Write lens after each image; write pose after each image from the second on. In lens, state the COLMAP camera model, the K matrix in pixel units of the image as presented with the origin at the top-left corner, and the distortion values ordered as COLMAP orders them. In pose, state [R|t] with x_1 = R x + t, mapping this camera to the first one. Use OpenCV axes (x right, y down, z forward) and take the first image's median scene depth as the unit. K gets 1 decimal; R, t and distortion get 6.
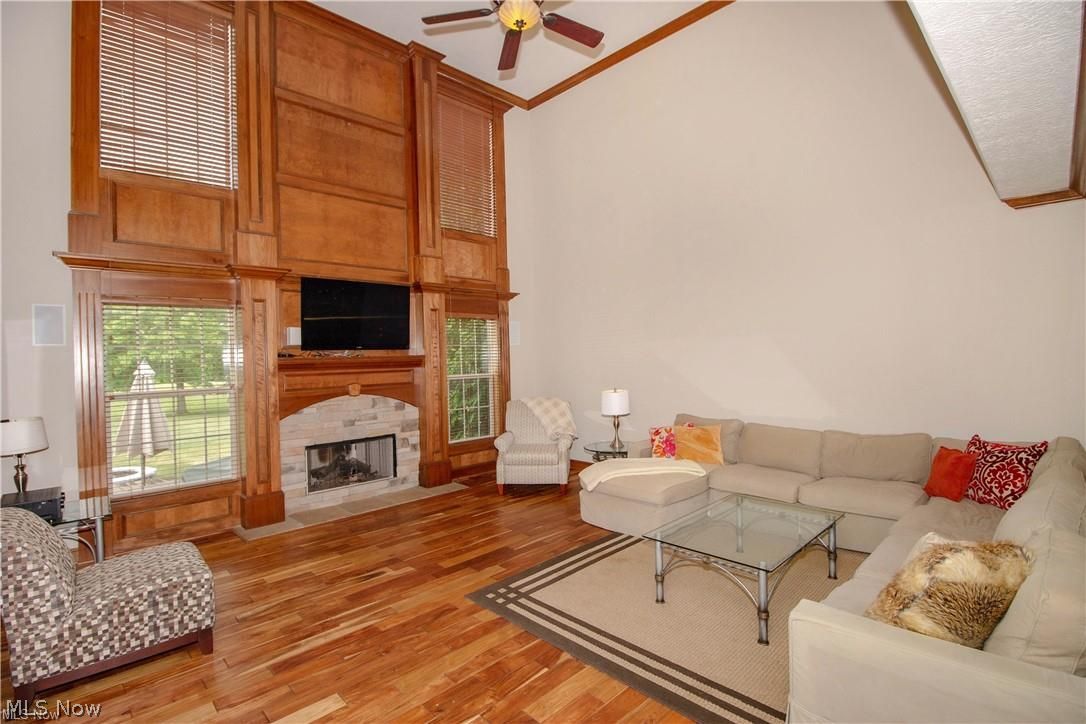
lens RADIAL K [[511.3, 0, 541.4], [0, 511.3, 354.5], [0, 0, 1]] dist [-0.013668, -0.001249]
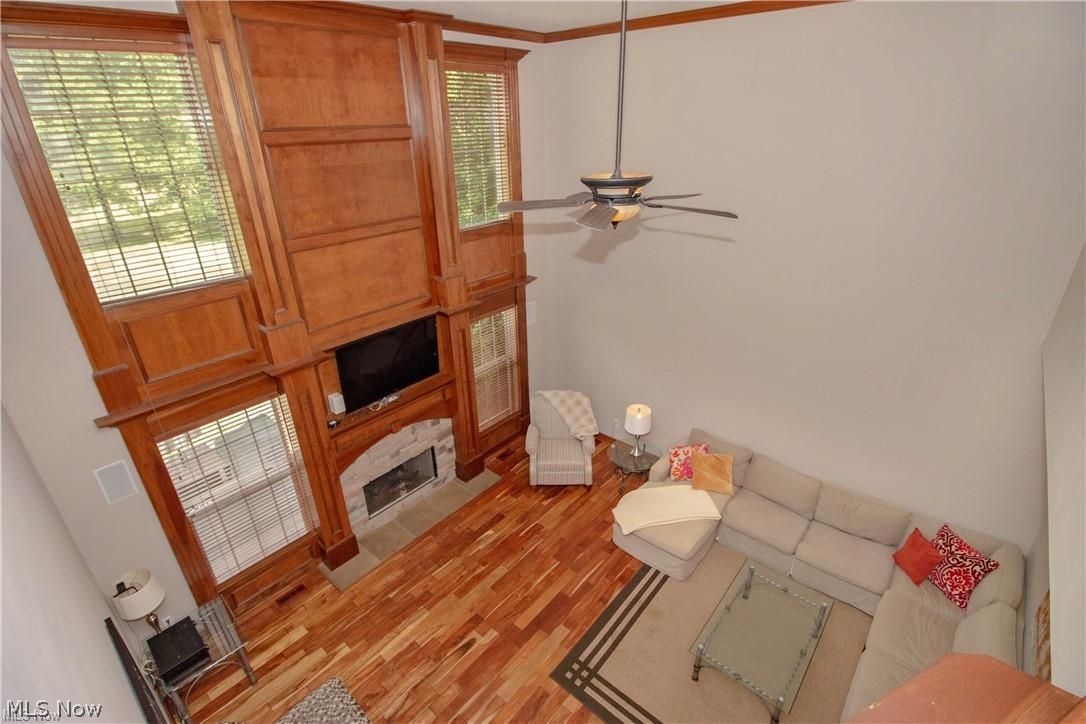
lens RADIAL K [[511.3, 0, 540.2], [0, 511.3, 359.2], [0, 0, 1]] dist [-0.013668, -0.001249]
pose [[0.996459, -0.030273, 0.078439, -0.156153], [-0.005742, 0.906247, 0.422709, -0.516474], [-0.083882, -0.421663, 0.902864, 0.093654]]
